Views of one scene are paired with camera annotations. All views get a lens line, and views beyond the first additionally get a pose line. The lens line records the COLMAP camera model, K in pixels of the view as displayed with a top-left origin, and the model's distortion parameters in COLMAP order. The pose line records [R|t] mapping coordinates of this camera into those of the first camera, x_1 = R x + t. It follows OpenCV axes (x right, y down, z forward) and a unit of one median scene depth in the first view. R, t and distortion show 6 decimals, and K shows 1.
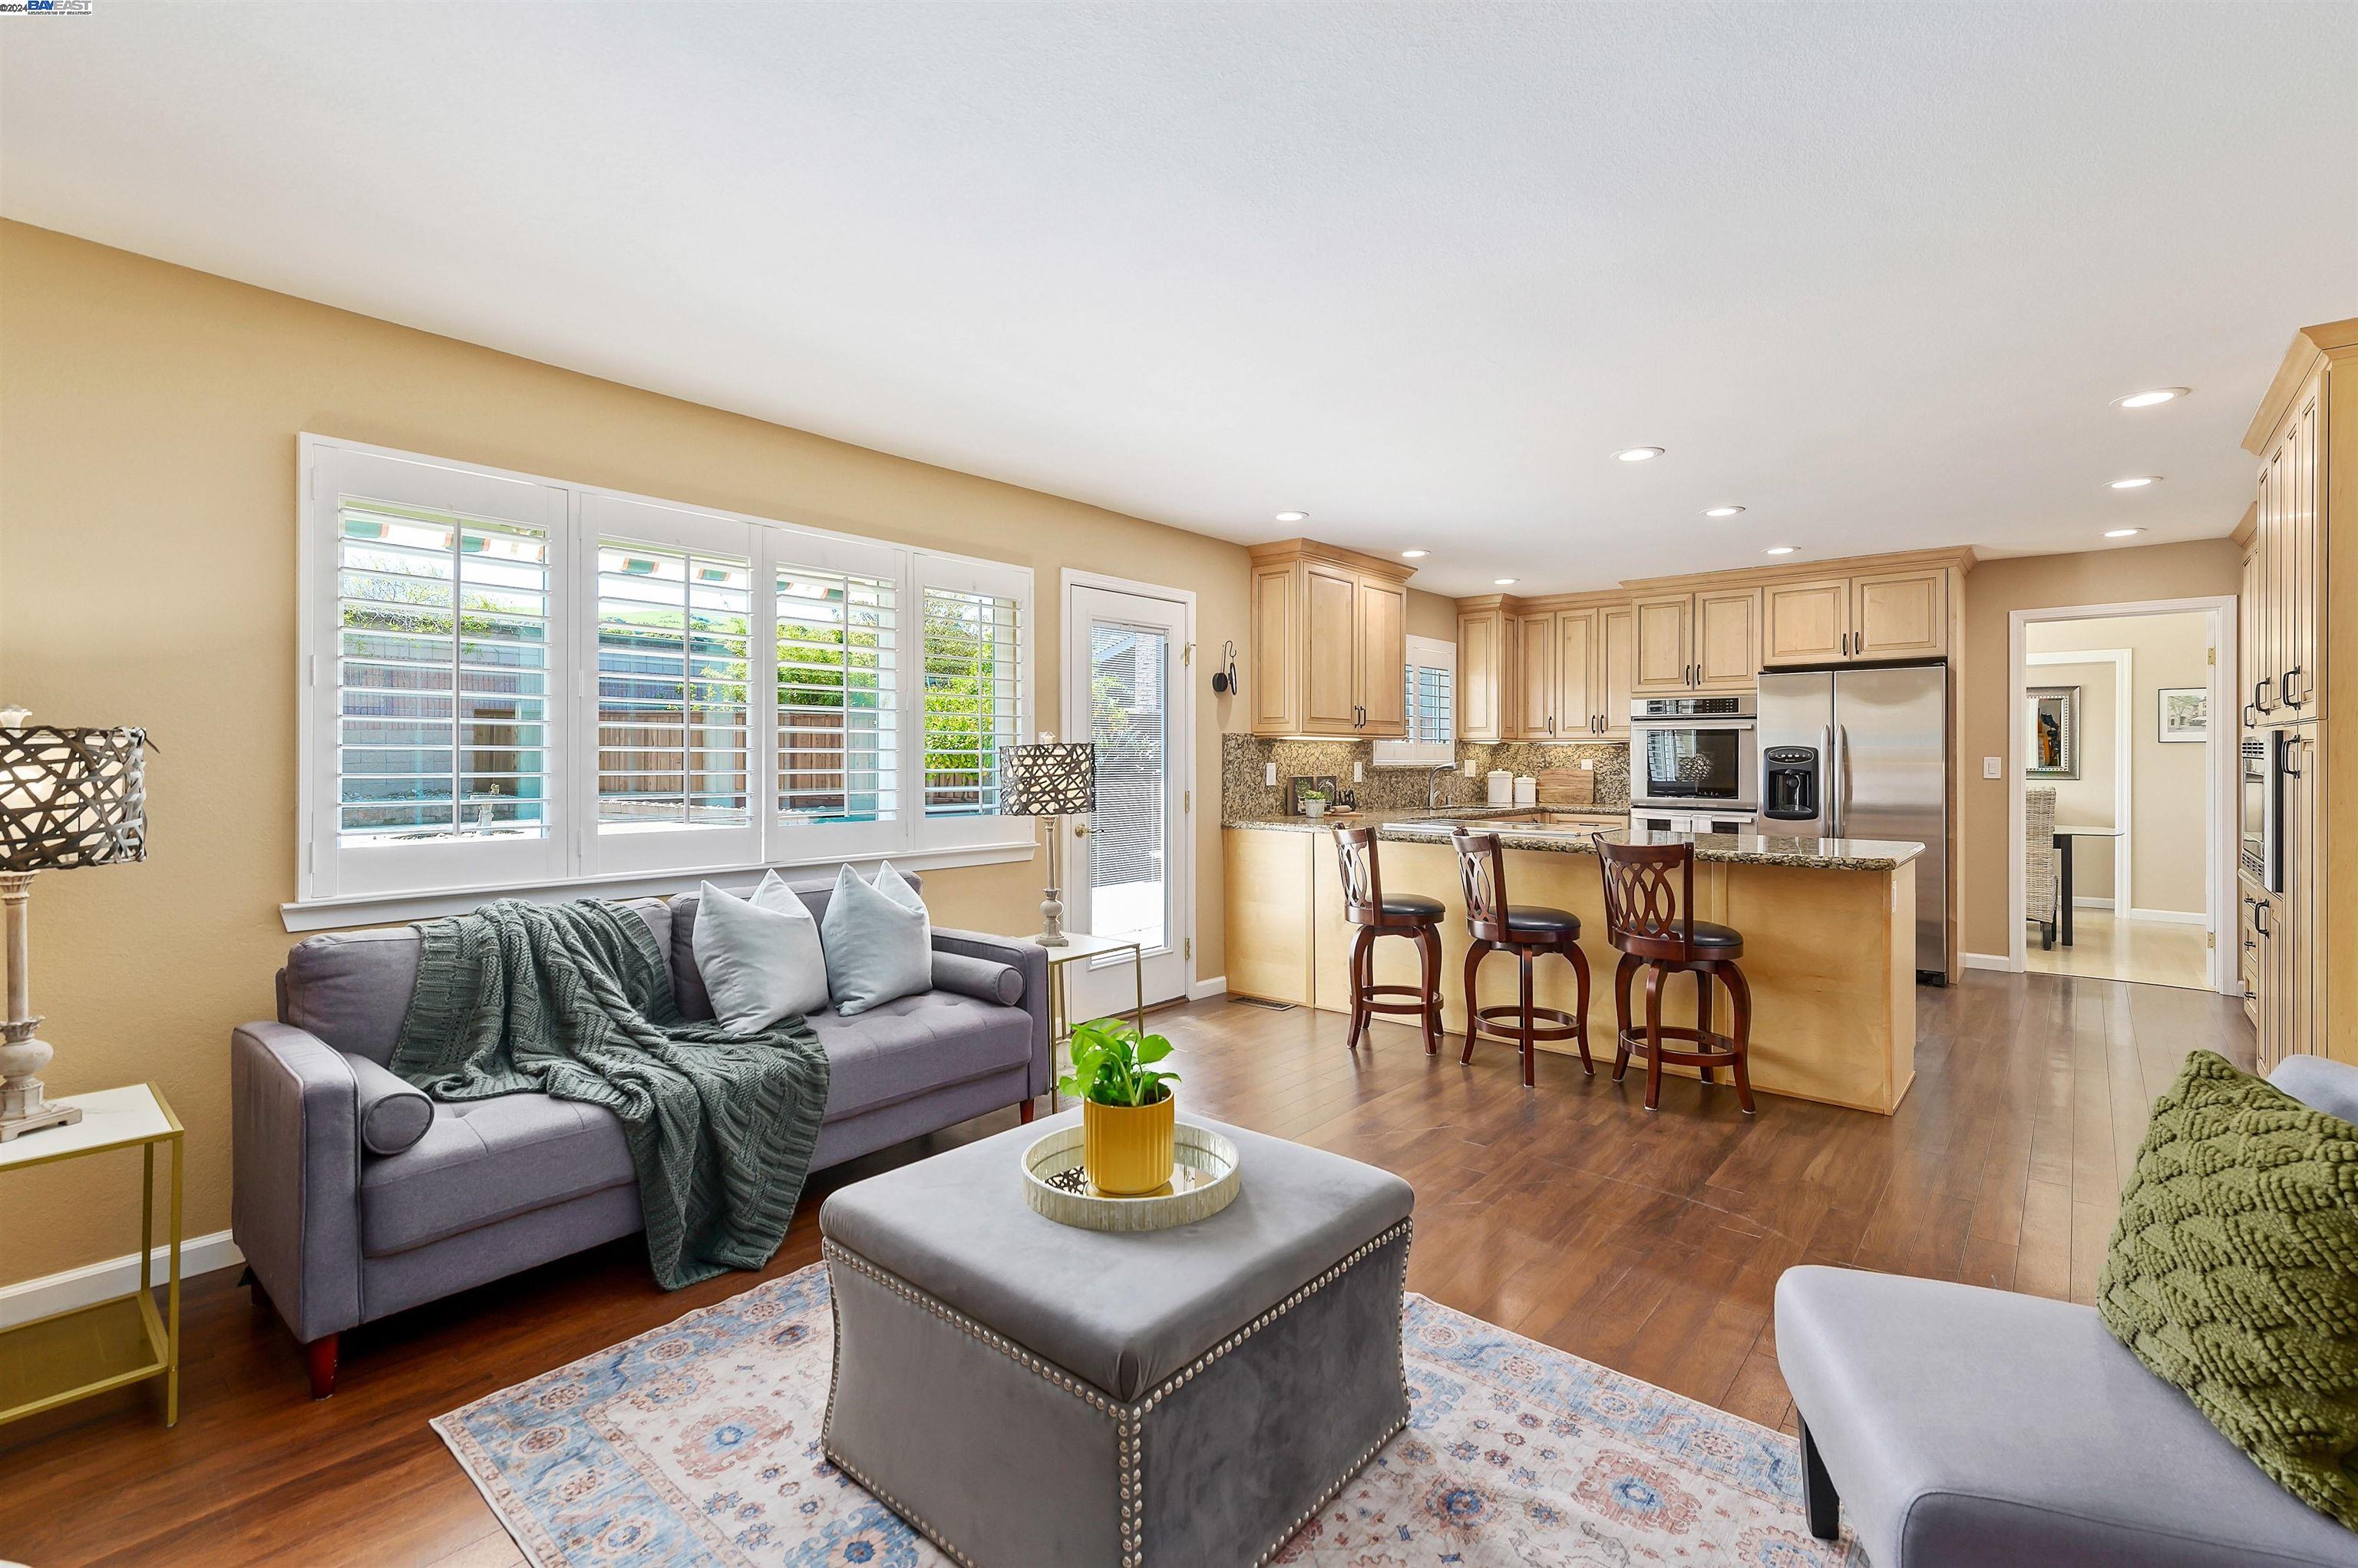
lens RADIAL K [[1058.0, 0, 1156.6], [0, 1058.0, 751.2], [0, 0, 1]] dist [0.015234, -0.005692]
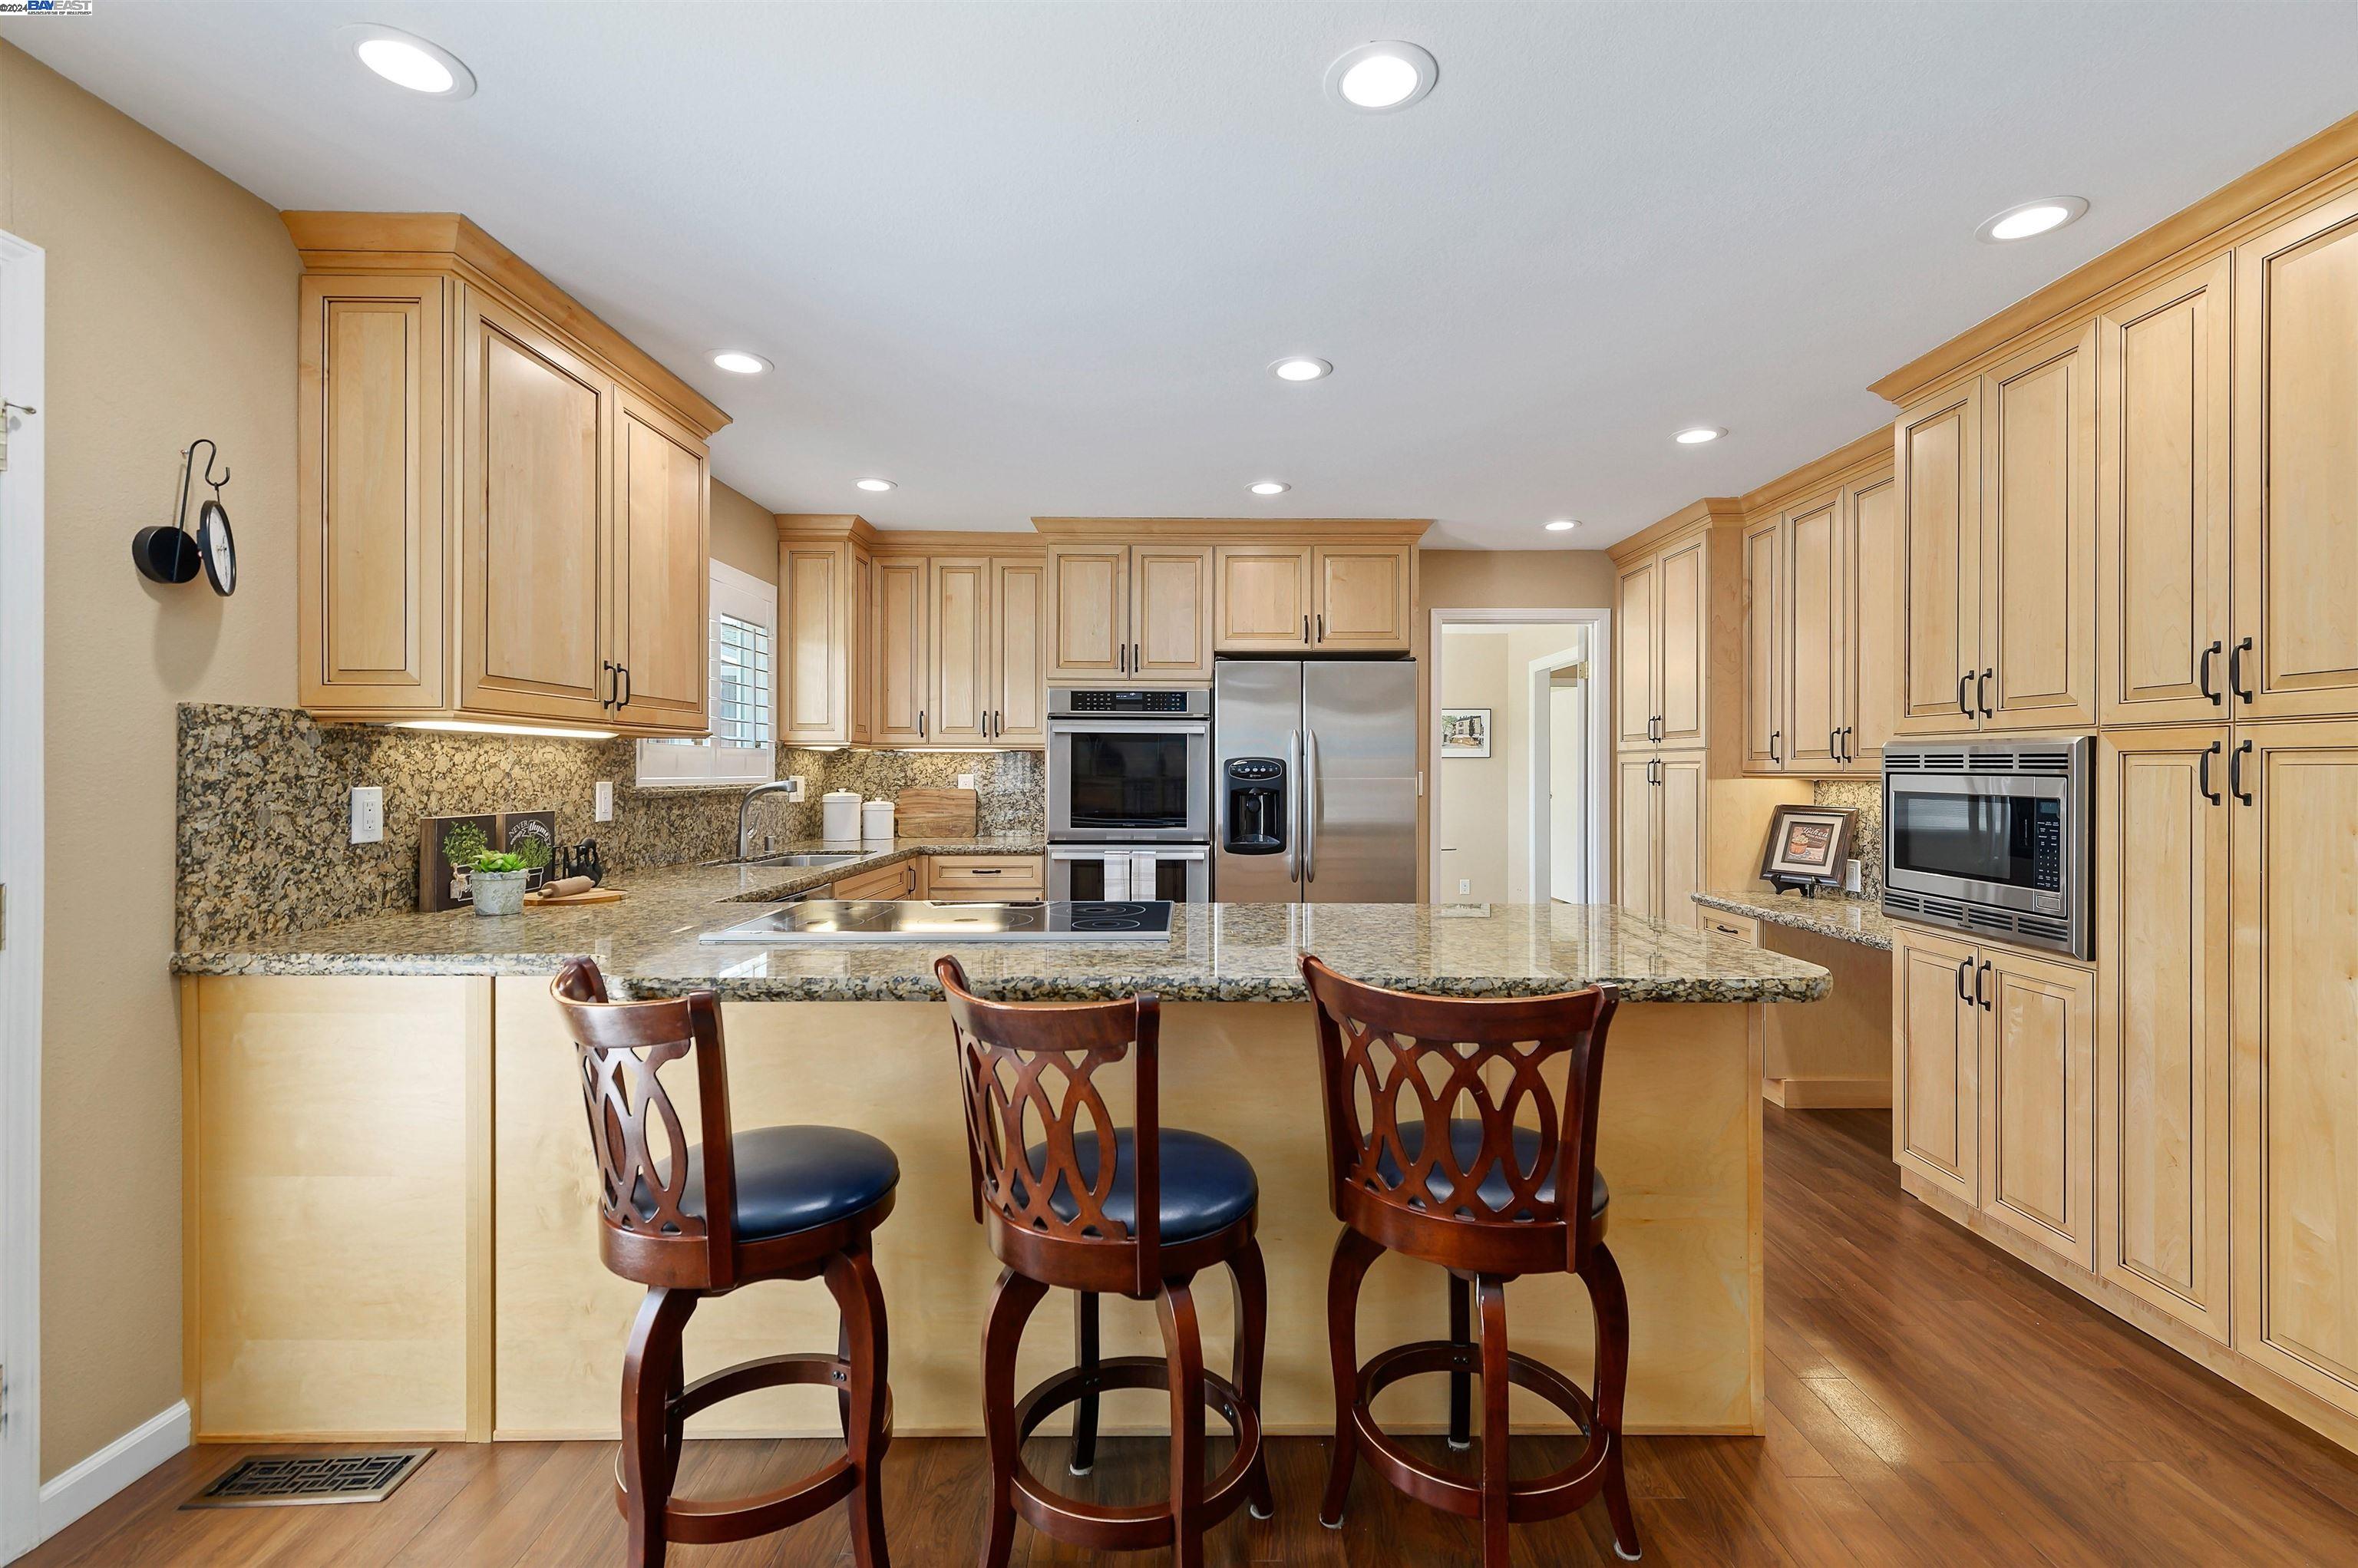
lens RADIAL K [[1058.0, 0, 1222.7], [0, 1058.0, 769.8], [0, 0, 1]] dist [0.015234, -0.005692]
pose [[0.737391, 0.000883, 0.675465, 0.071041], [-0.004414, 0.999984, 0.003512, 0.001766], [-0.675451, -0.005572, 0.737384, 0.462598]]
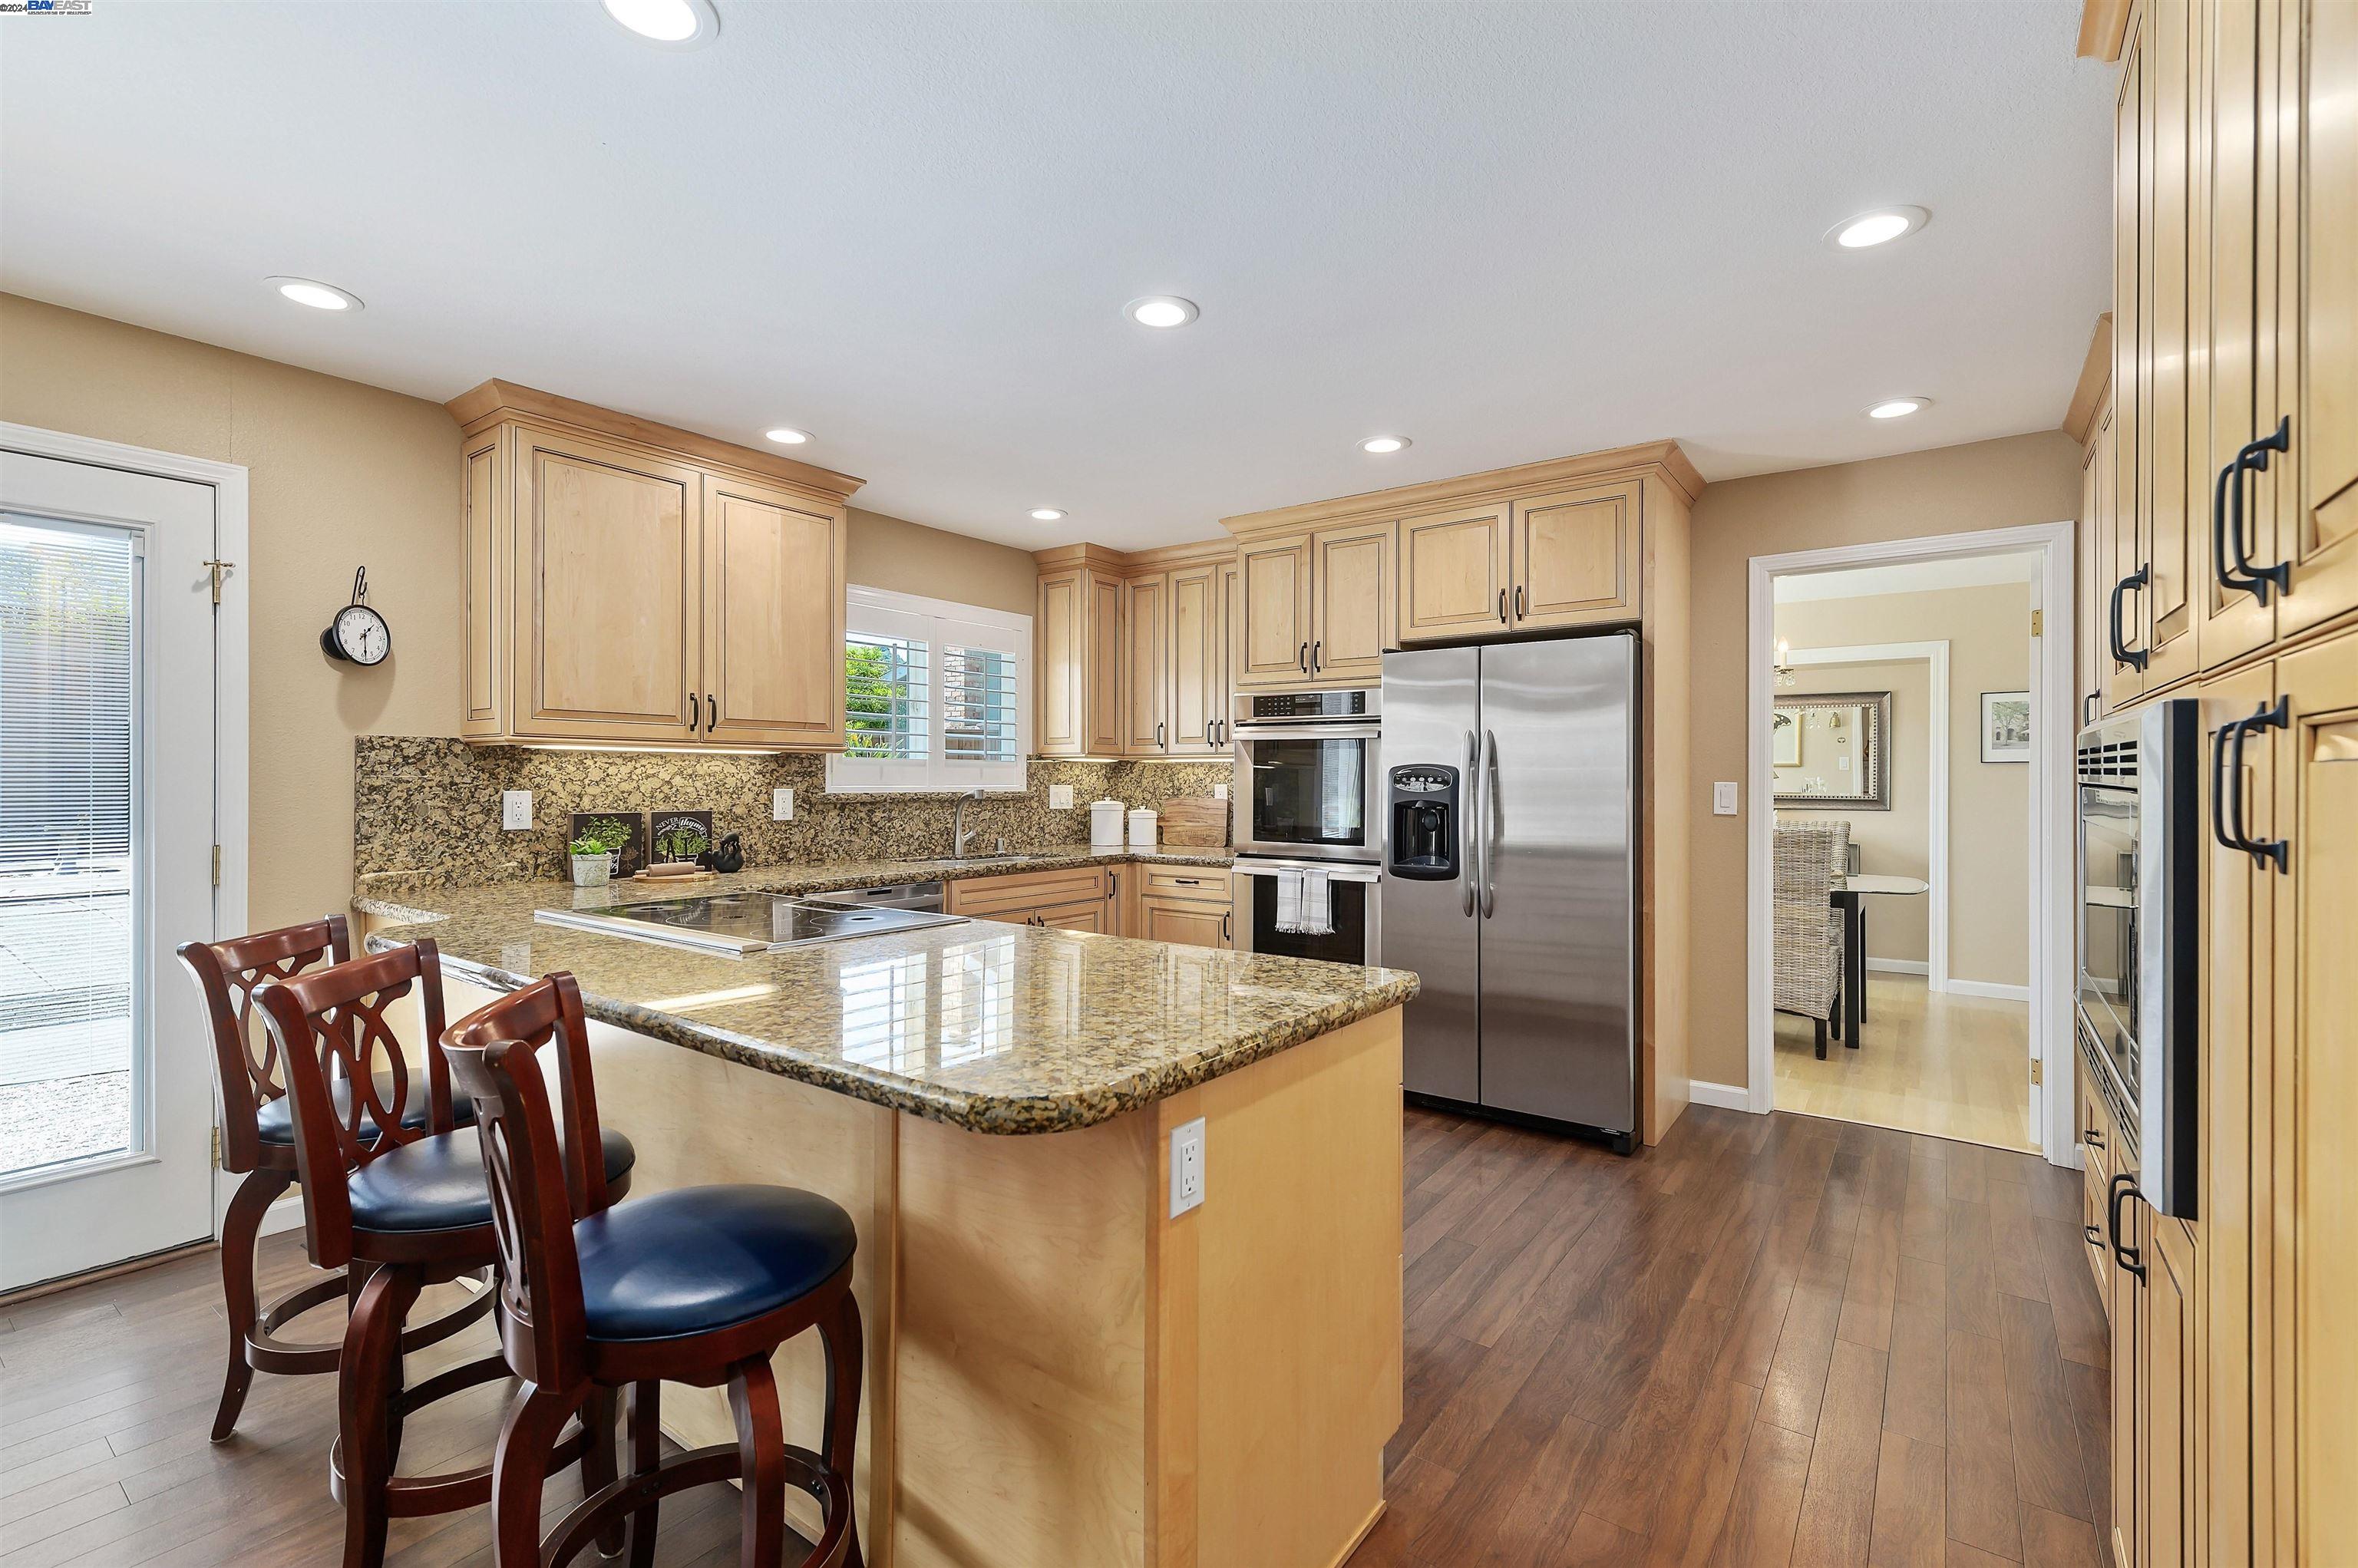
lens RADIAL K [[1058.0, 0, 1155.4], [0, 1058.0, 773.3], [0, 0, 1]] dist [0.015234, -0.005692]
pose [[0.996959, 0.002230, 0.077893, 0.389355], [-0.002175, 0.999997, -0.000792, 0.001417], [-0.077895, 0.000620, 0.996961, 0.381967]]
